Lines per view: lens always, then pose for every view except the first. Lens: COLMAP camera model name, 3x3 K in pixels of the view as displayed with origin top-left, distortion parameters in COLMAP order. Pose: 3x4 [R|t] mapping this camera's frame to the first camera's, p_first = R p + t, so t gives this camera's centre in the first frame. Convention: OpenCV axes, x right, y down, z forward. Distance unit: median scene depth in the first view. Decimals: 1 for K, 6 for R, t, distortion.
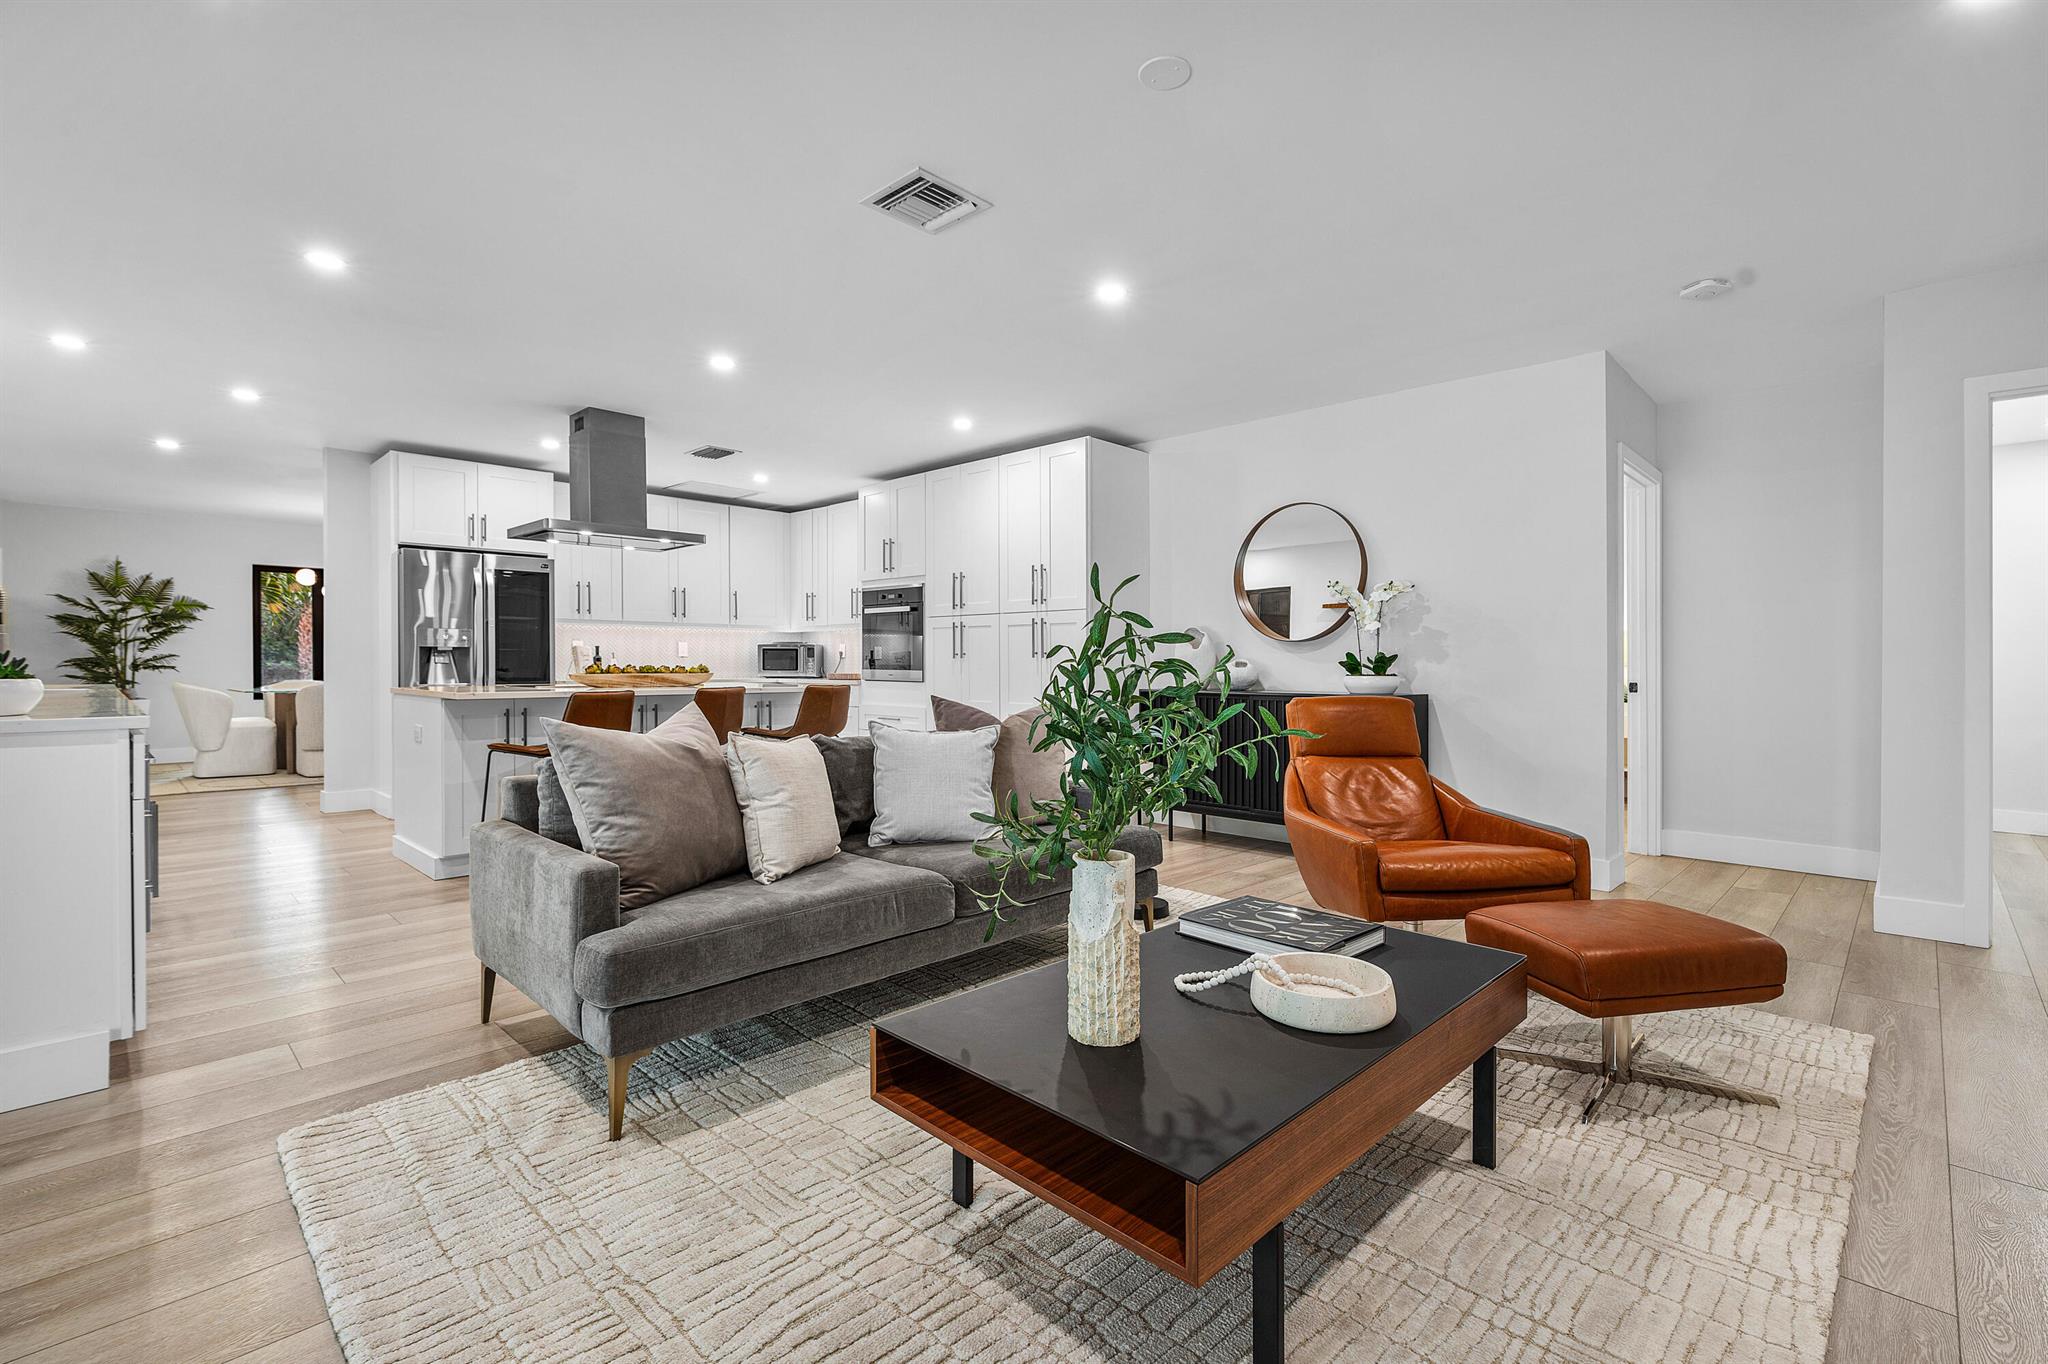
lens RADIAL K [[917.0, 0, 1032.0], [0, 917.0, 666.7], [0, 0, 1]] dist [0.003268, 0.000599]
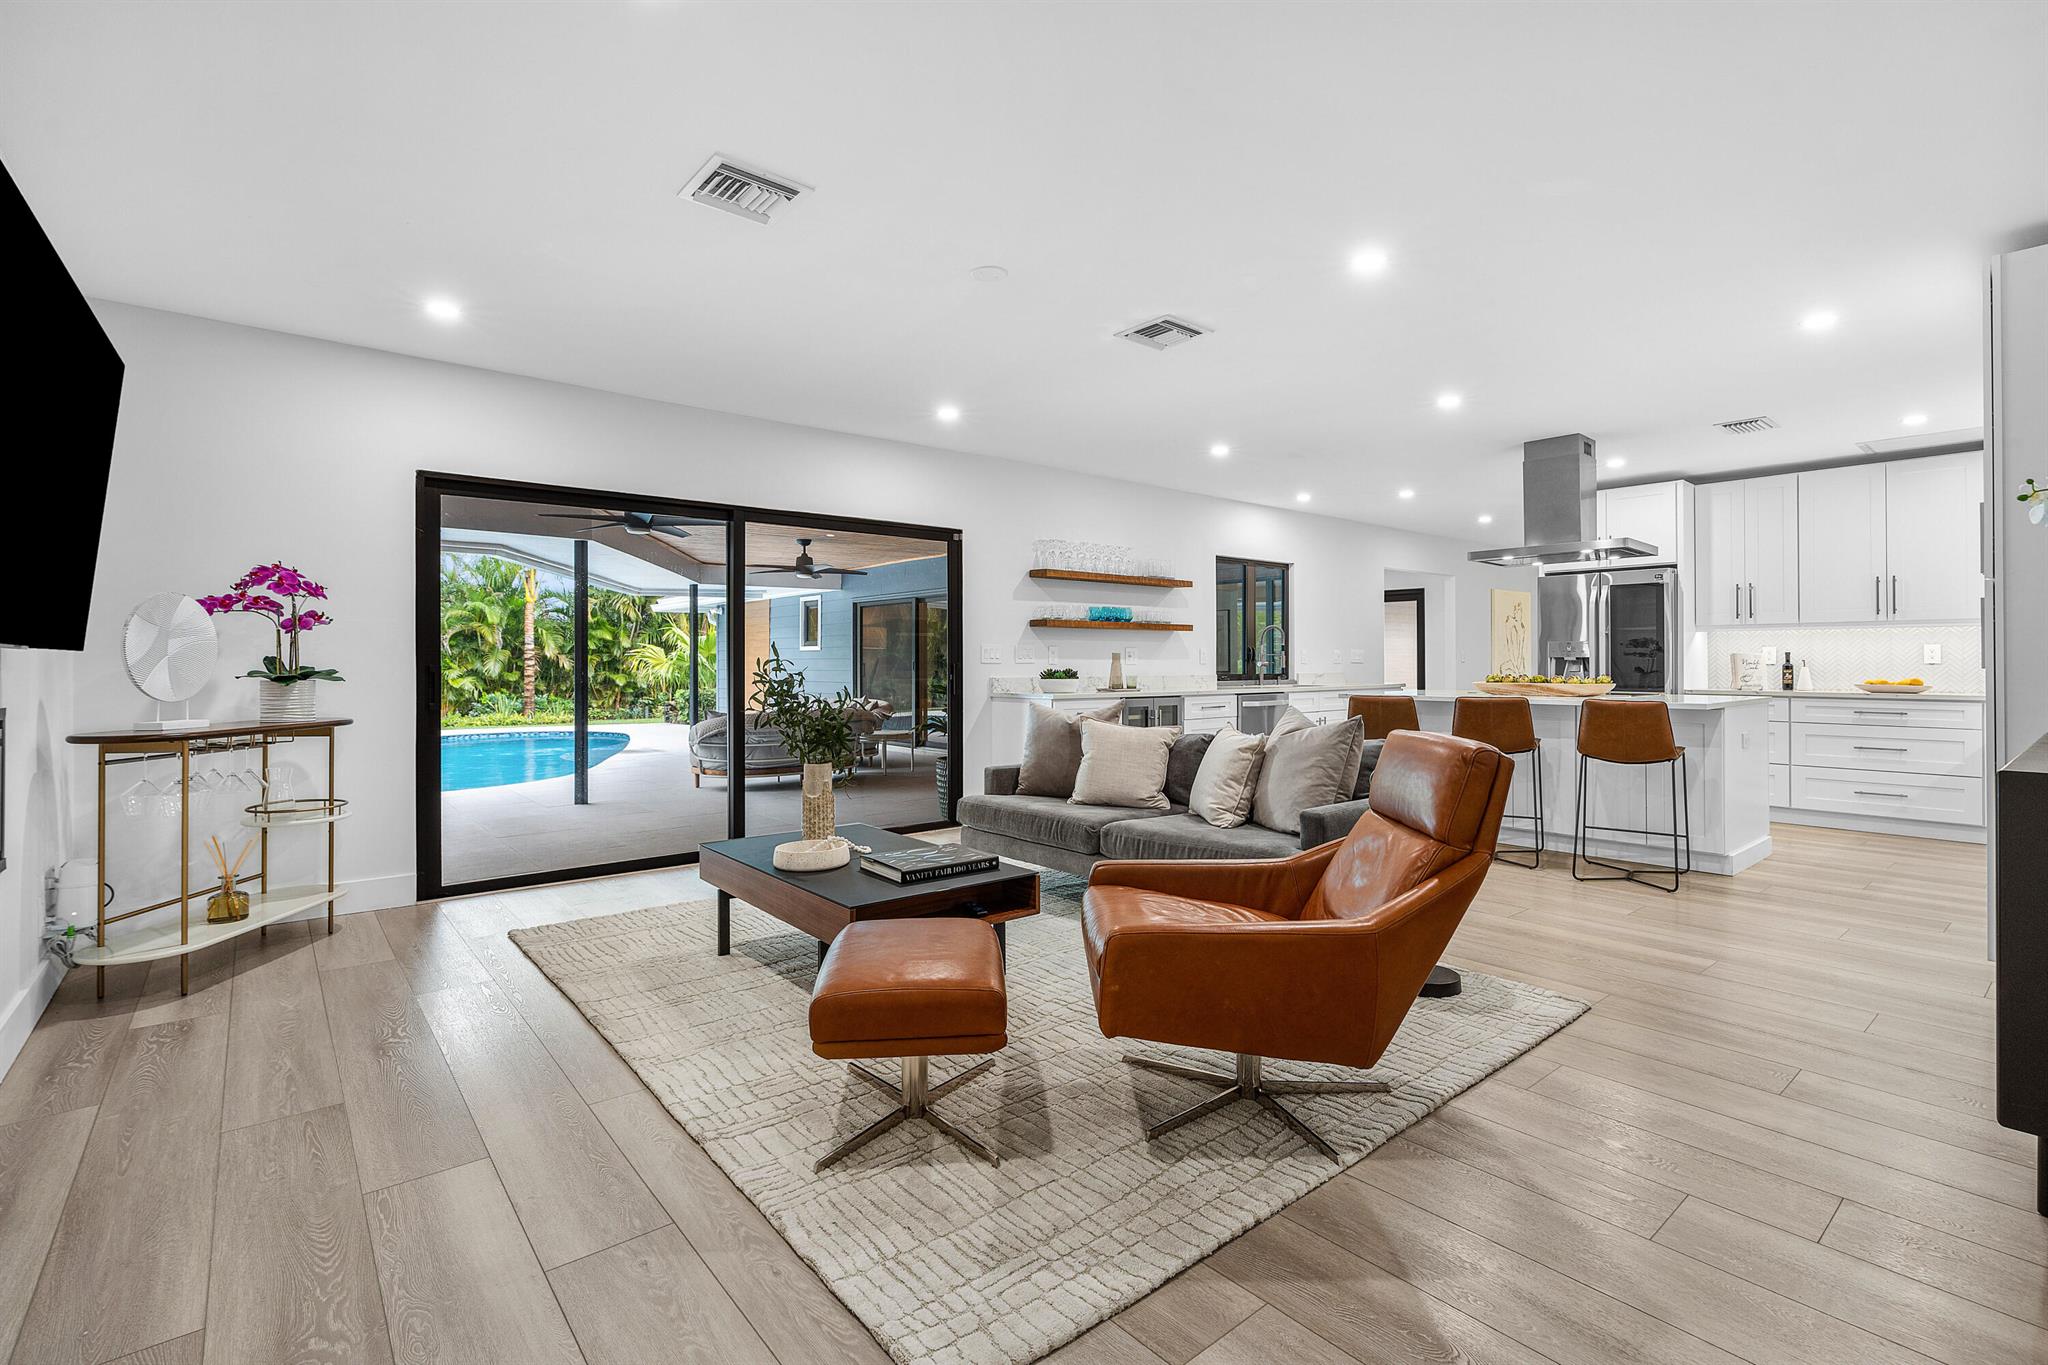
lens RADIAL K [[932.0, 0, 1053.9], [0, 932.0, 645.0], [0, 0, 1]] dist [0.001698, 0.000510]
pose [[-0.093096, -0.019148, -0.995473, 0.434579], [-0.003759, 0.999815, -0.018880, -0.008825], [0.995650, 0.001984, -0.093151, 0.332765]]
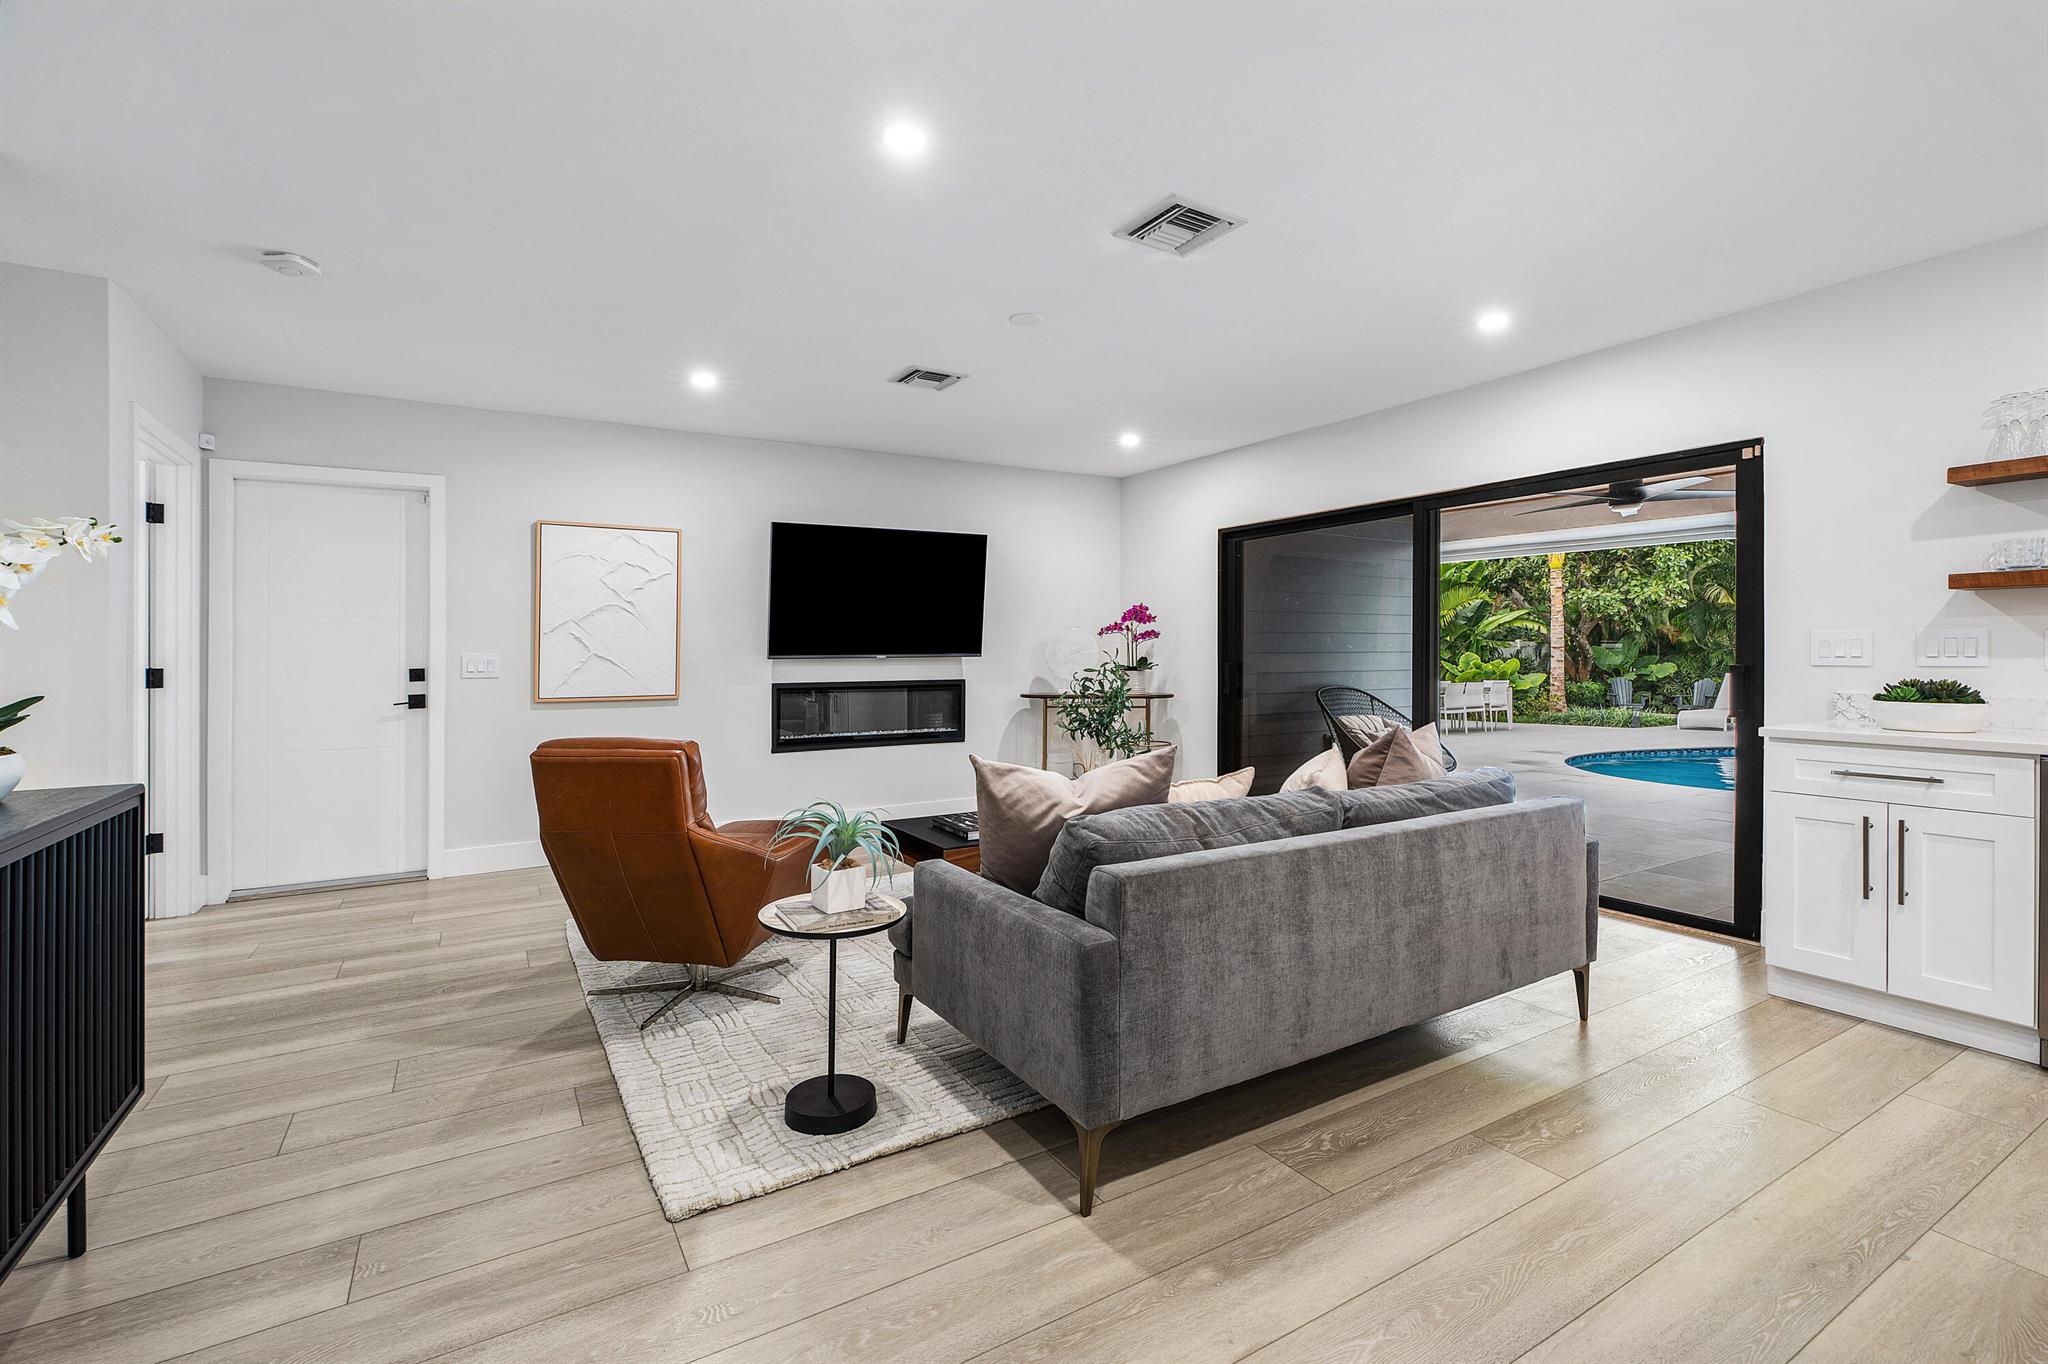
lens RADIAL K [[928.6, 0, 1038.7], [0, 928.6, 651.9], [0, 0, 1]] dist [-0.001256, 0.000256]
pose [[-0.967824, 0.002836, 0.251613, -0.076619], [0.003116, 0.999995, 0.000713, -0.015811], [-0.251610, 0.001474, -0.967828, 0.691376]]
